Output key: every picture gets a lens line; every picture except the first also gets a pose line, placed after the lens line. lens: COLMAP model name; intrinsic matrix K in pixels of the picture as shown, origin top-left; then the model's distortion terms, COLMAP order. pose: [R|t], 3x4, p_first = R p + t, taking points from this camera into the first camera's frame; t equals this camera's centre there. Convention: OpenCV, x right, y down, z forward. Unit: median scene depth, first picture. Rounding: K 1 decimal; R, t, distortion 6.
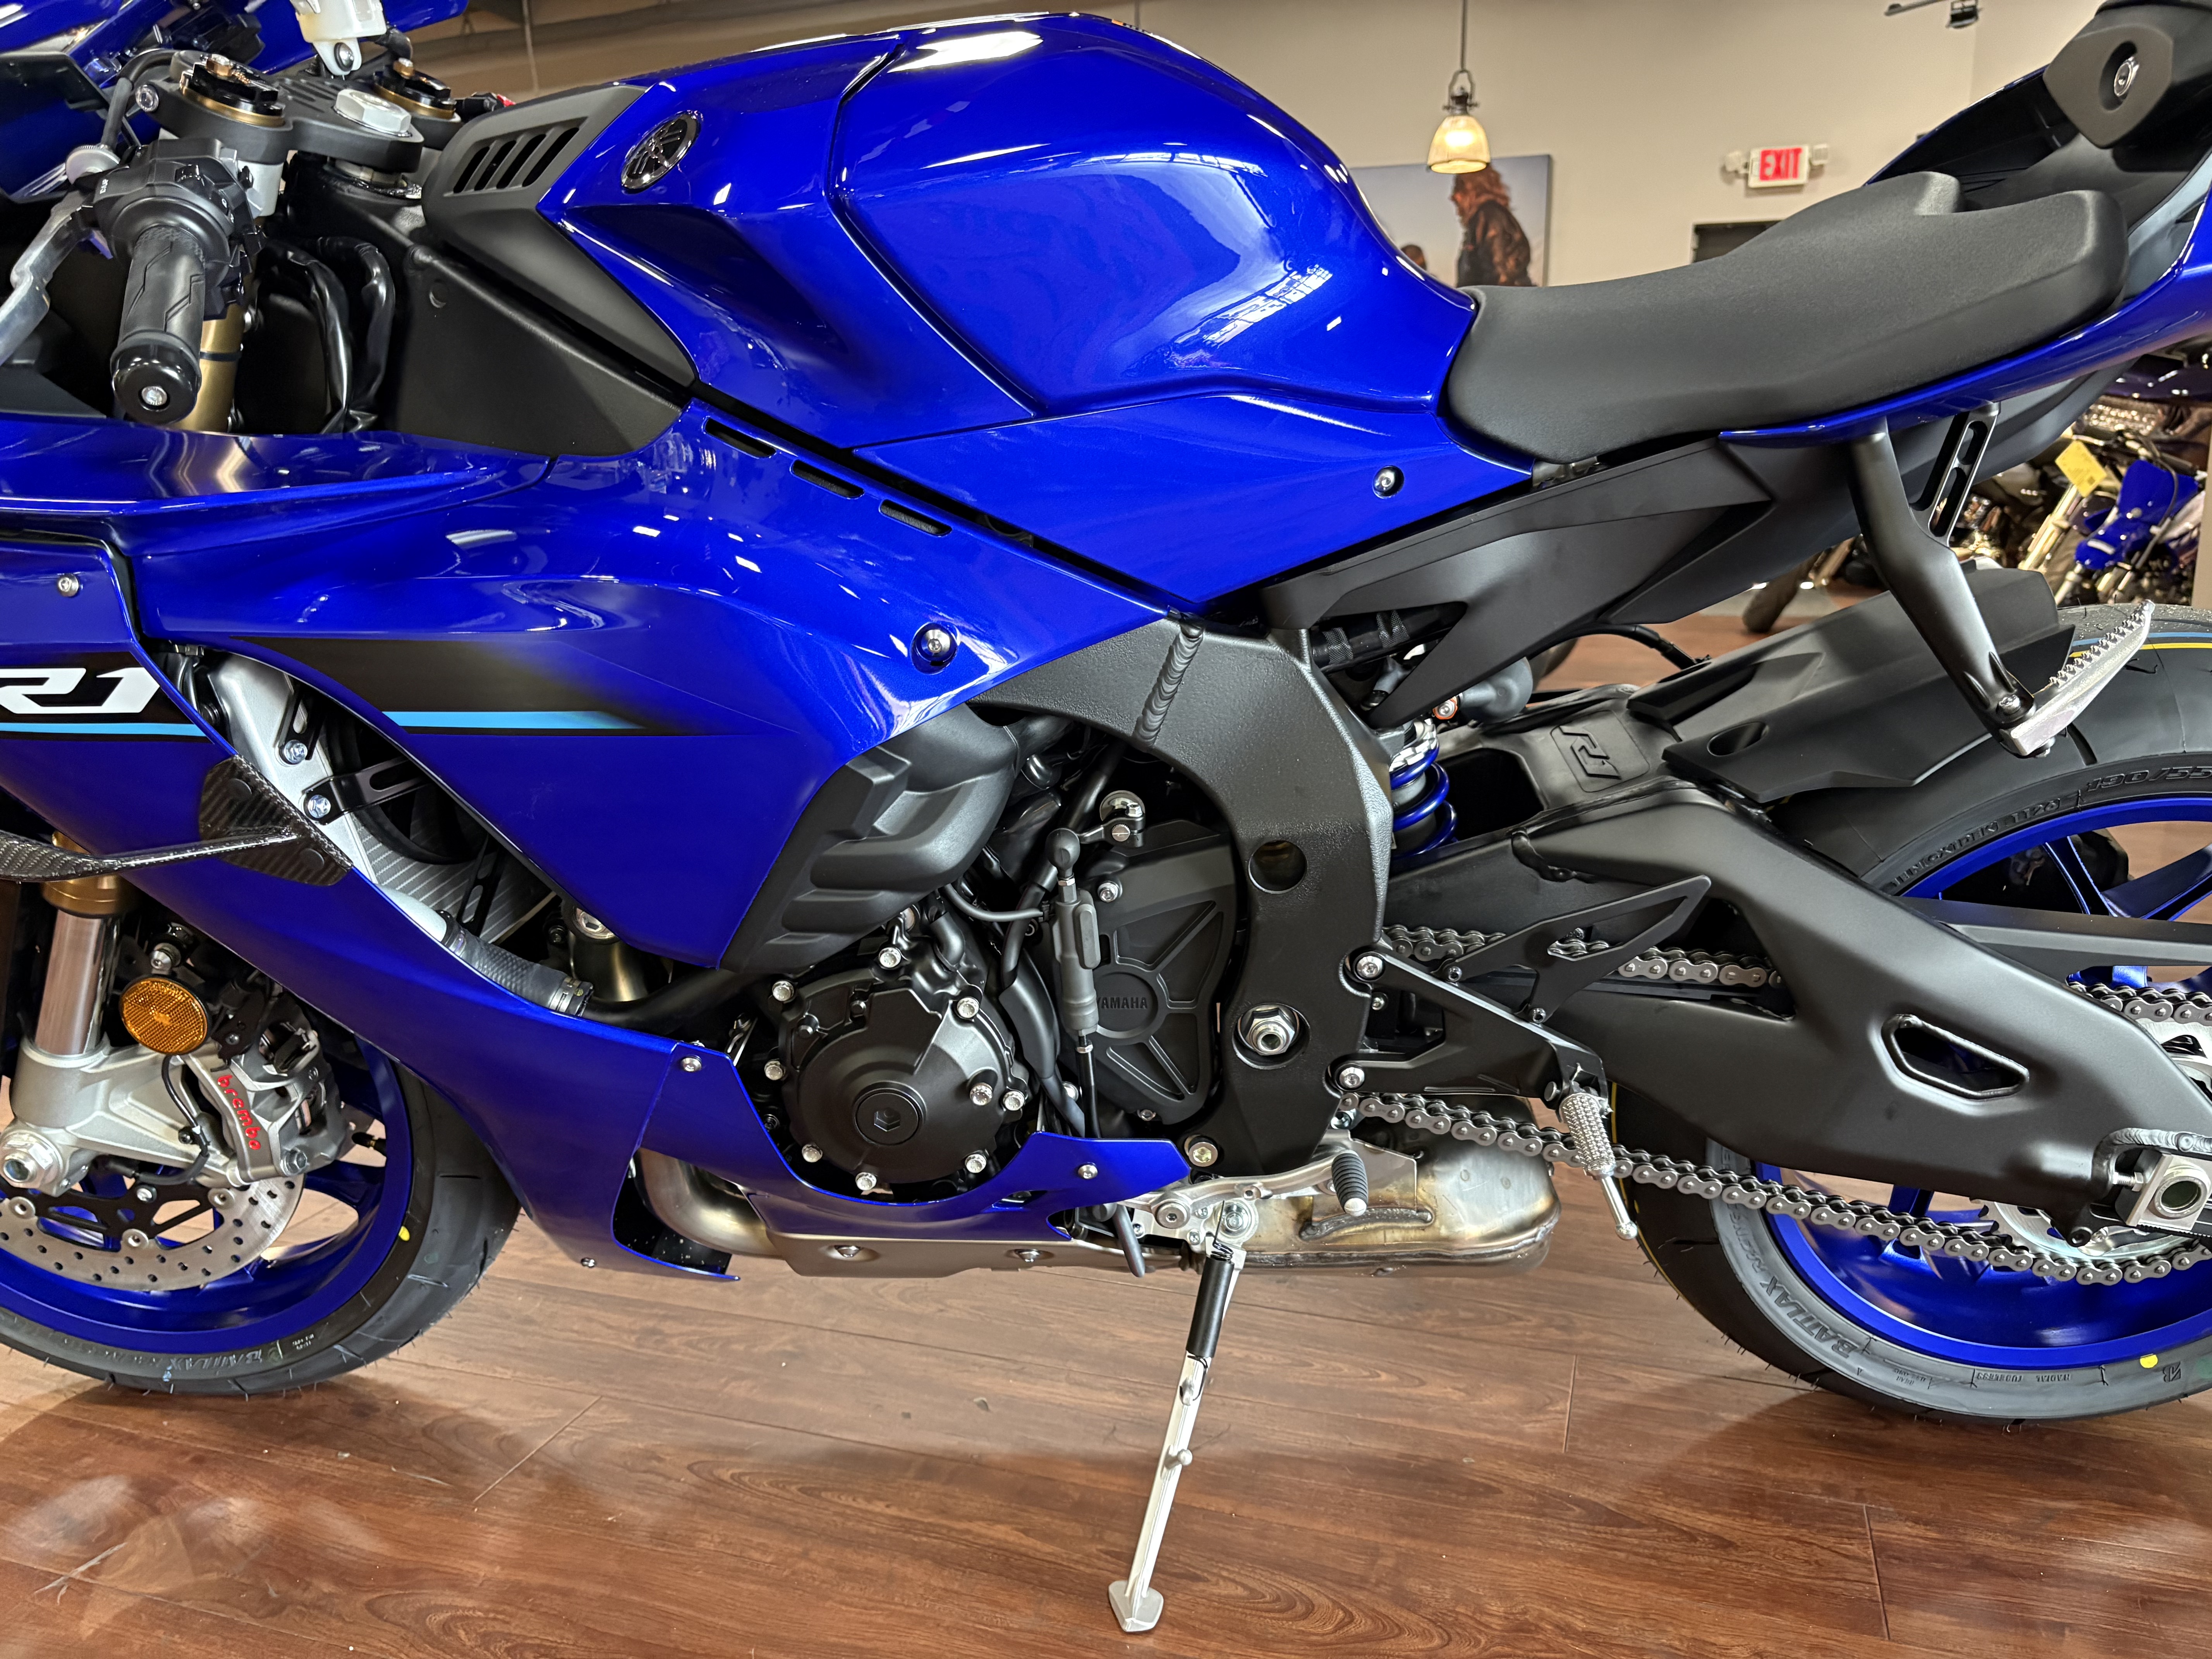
lens RADIAL K [[1699.6, 0, 1106.0], [0, 1699.6, 829.5], [0, 0, 1]] dist [0.011817, -0.007653]
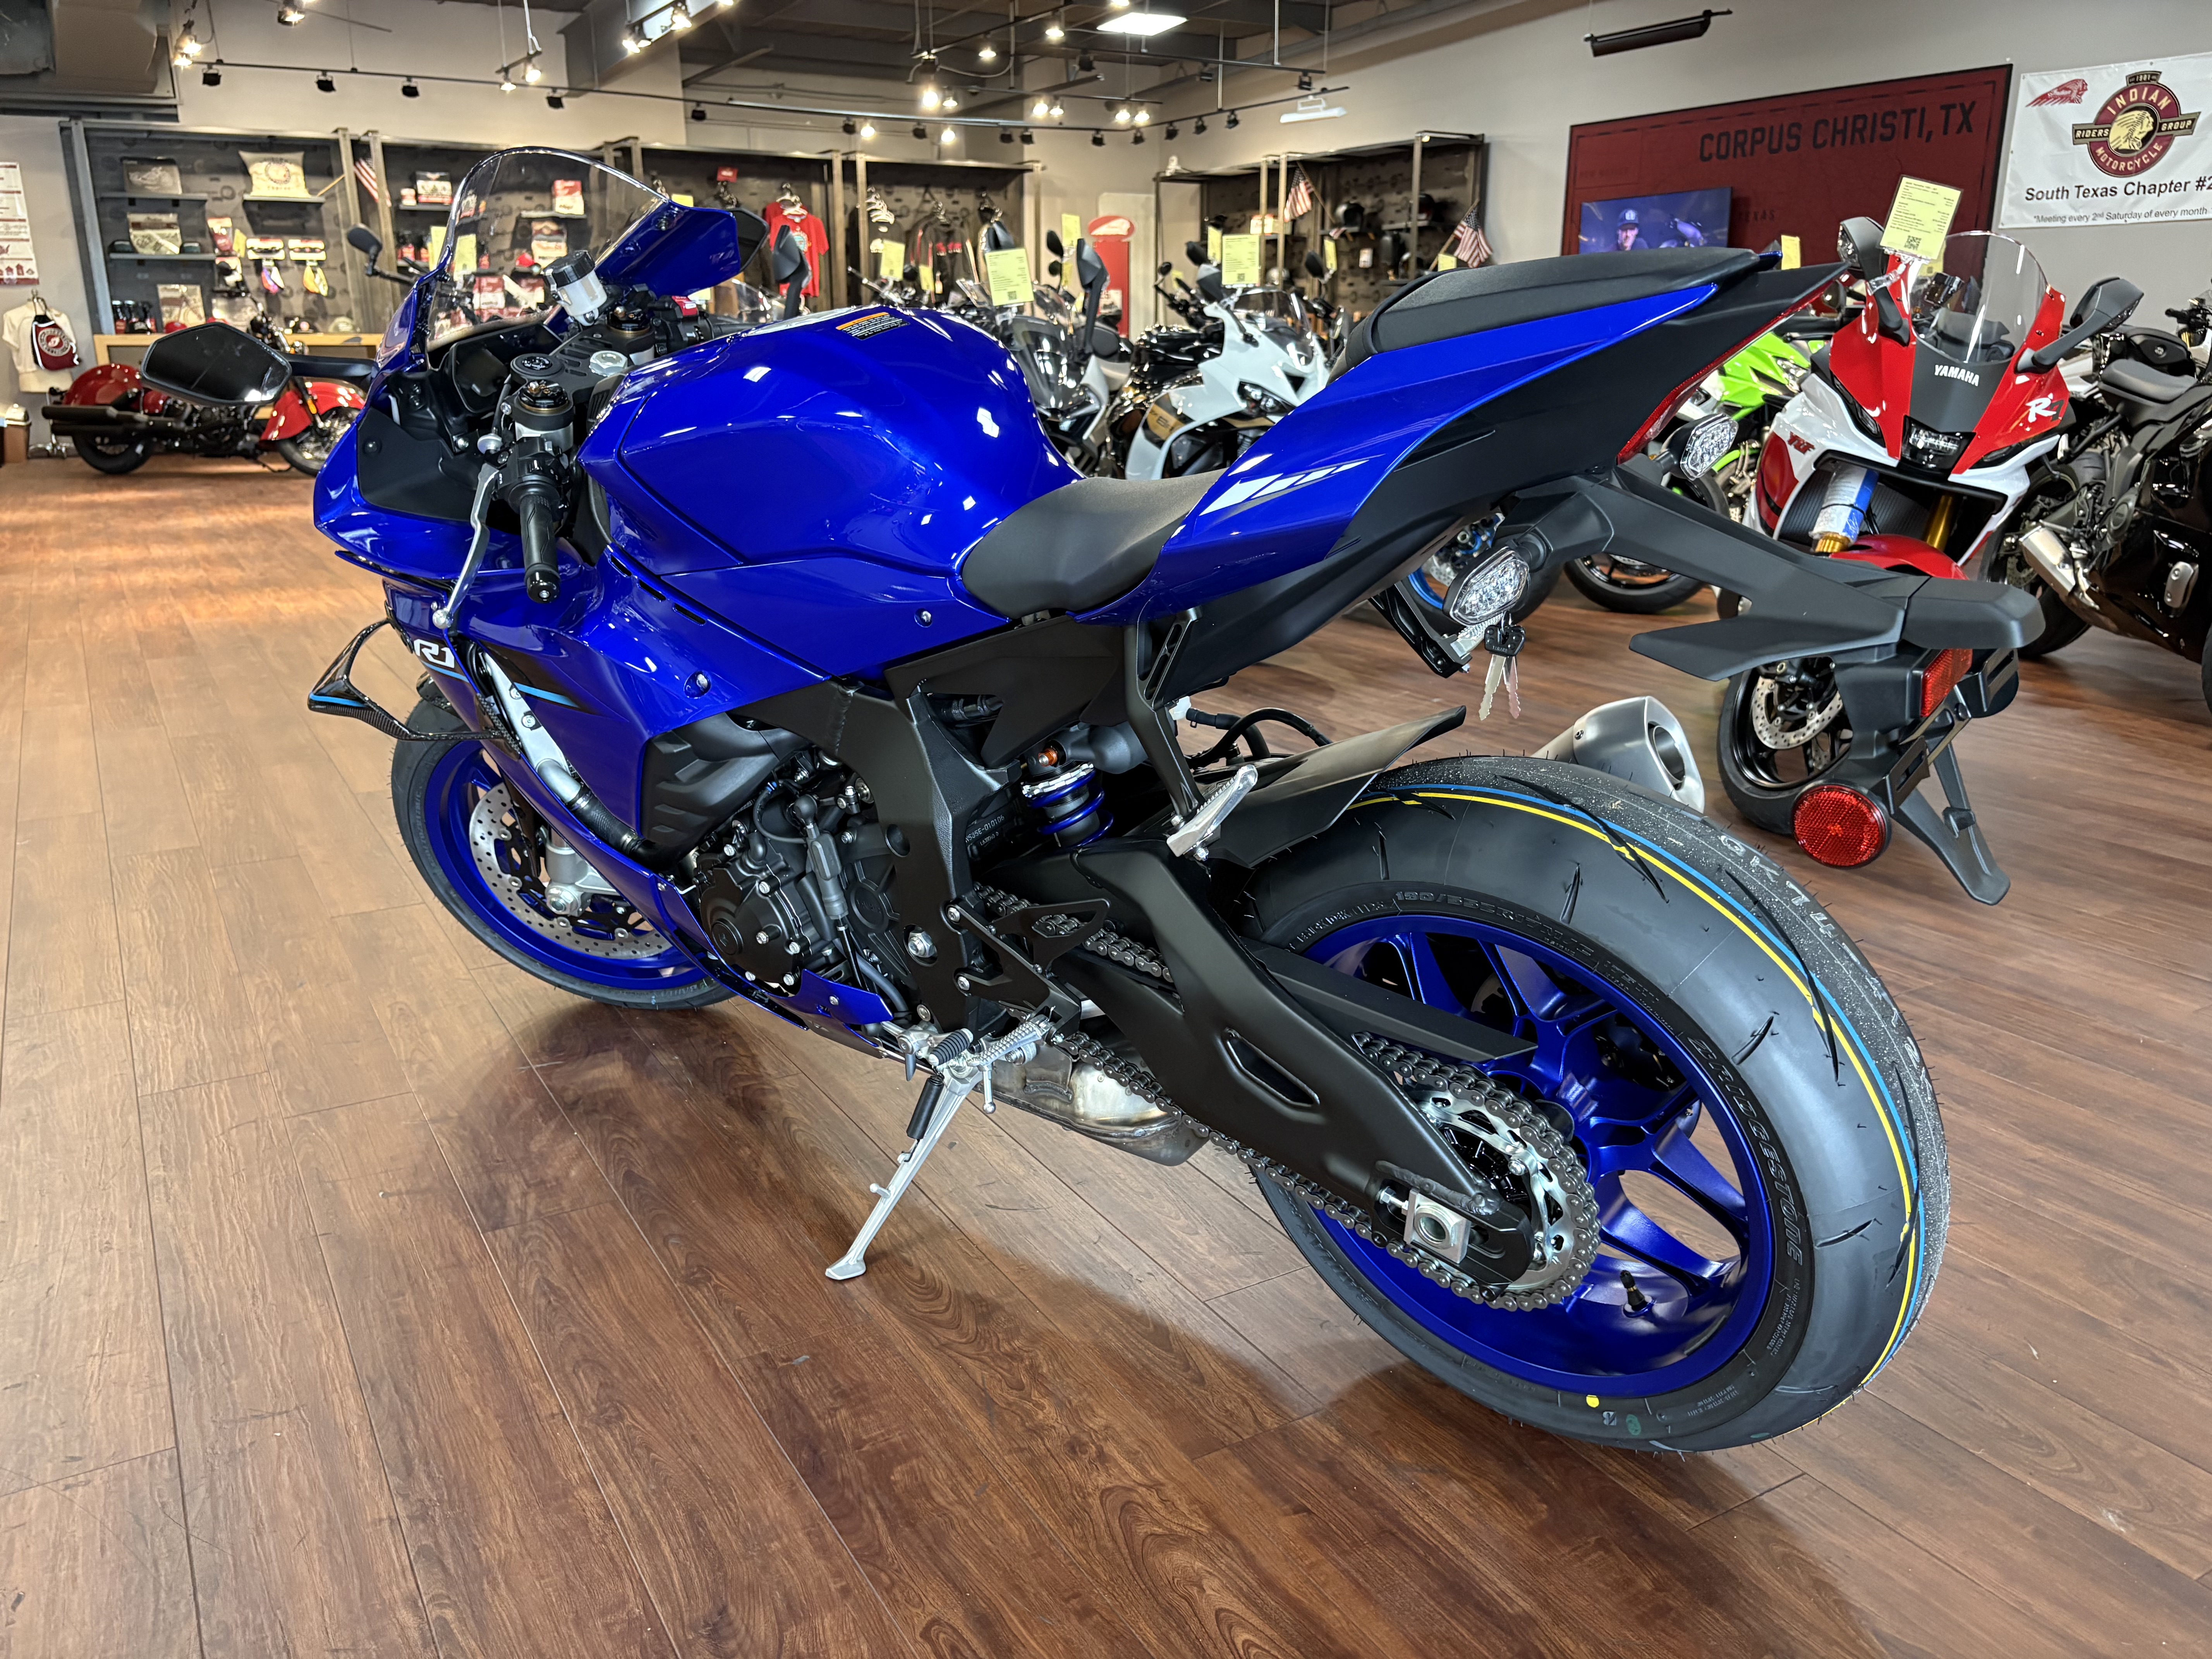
lens RADIAL K [[1677.4, 0, 1106.5], [0, 1677.4, 819.8], [0, 0, 1]] dist [0.057301, -0.066131]
pose [[0.758652, 0.188604, -0.623599, 1.096337], [-0.137293, 0.981967, 0.129964, -0.203015], [0.636866, -0.012982, 0.770865, -0.103580]]
